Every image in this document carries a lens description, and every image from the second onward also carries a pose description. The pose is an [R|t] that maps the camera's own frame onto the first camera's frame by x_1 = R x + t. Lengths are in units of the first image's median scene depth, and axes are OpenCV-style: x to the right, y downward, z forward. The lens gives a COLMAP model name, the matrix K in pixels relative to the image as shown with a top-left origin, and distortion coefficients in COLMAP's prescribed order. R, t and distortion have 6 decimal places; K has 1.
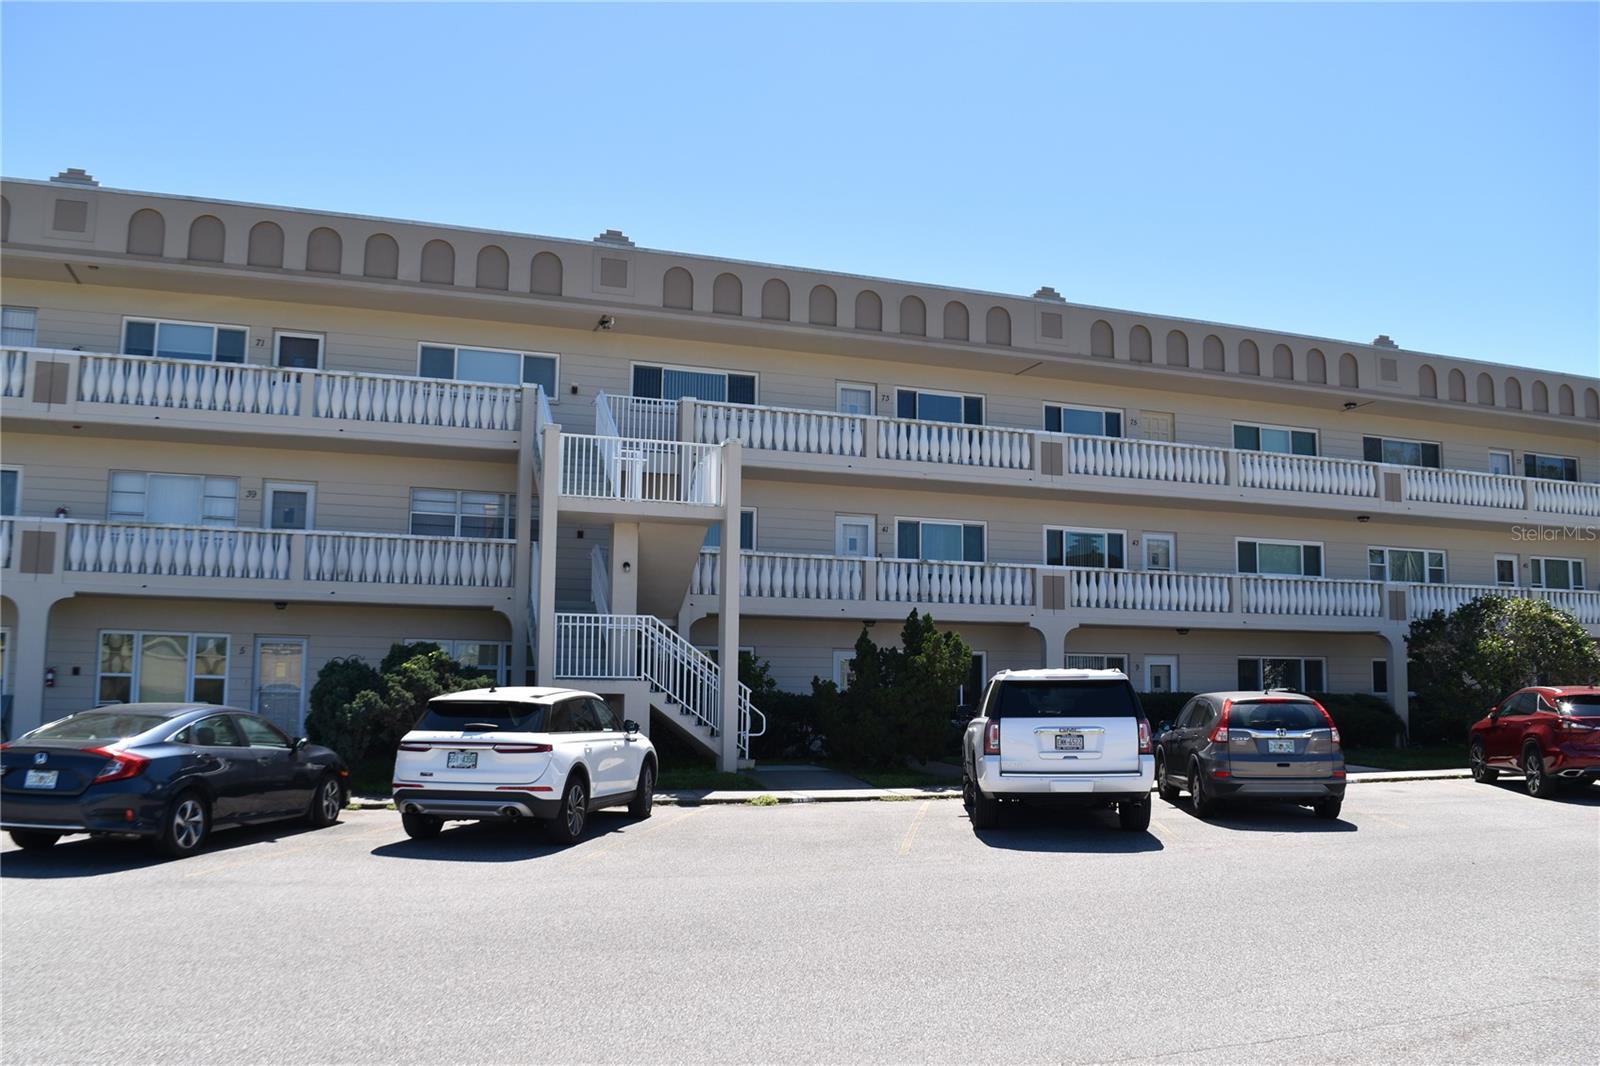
lens RADIAL K [[1258.4, 0, 775.2], [0, 1258.4, 548.4], [0, 0, 1]] dist [-0.100742, 0.026780]
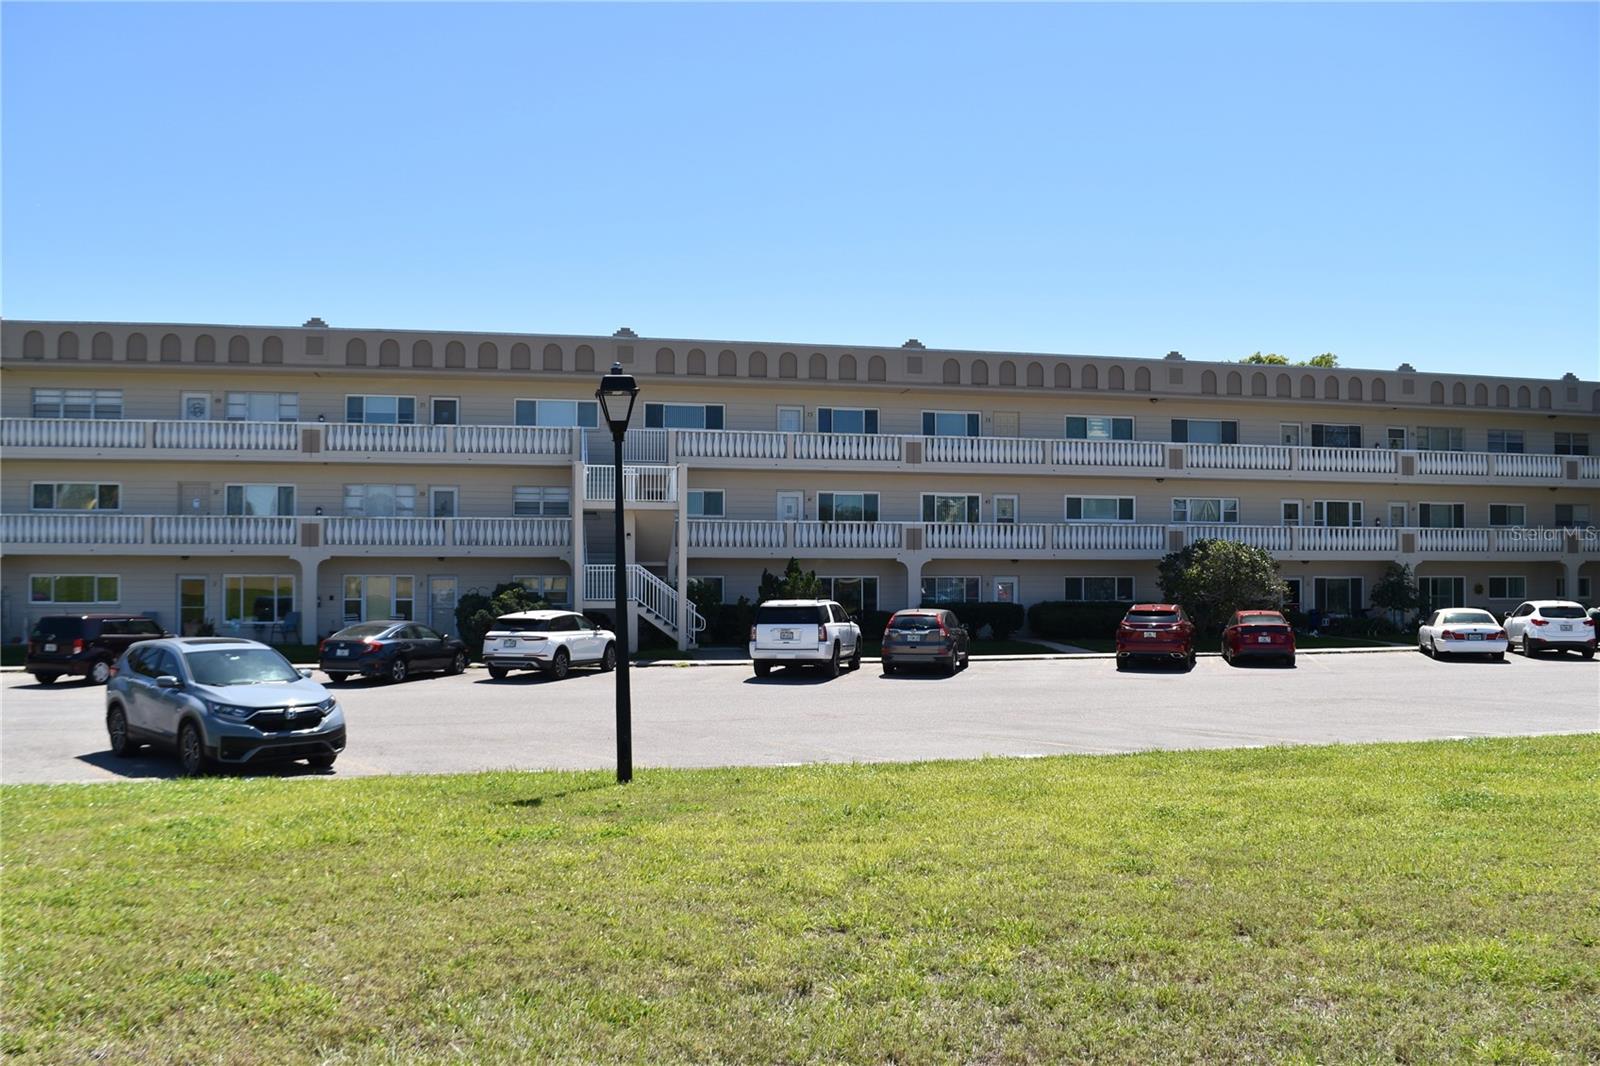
lens RADIAL K [[1258.4, 0, 775.2], [0, 1258.4, 548.4], [0, 0, 1]] dist [-0.100742, 0.026780]
pose [[0.990521, -0.011767, -0.136859, 0.320565], [0.023858, 0.995919, 0.087043, -0.114065], [0.135276, -0.089483, 0.986759, -0.700605]]
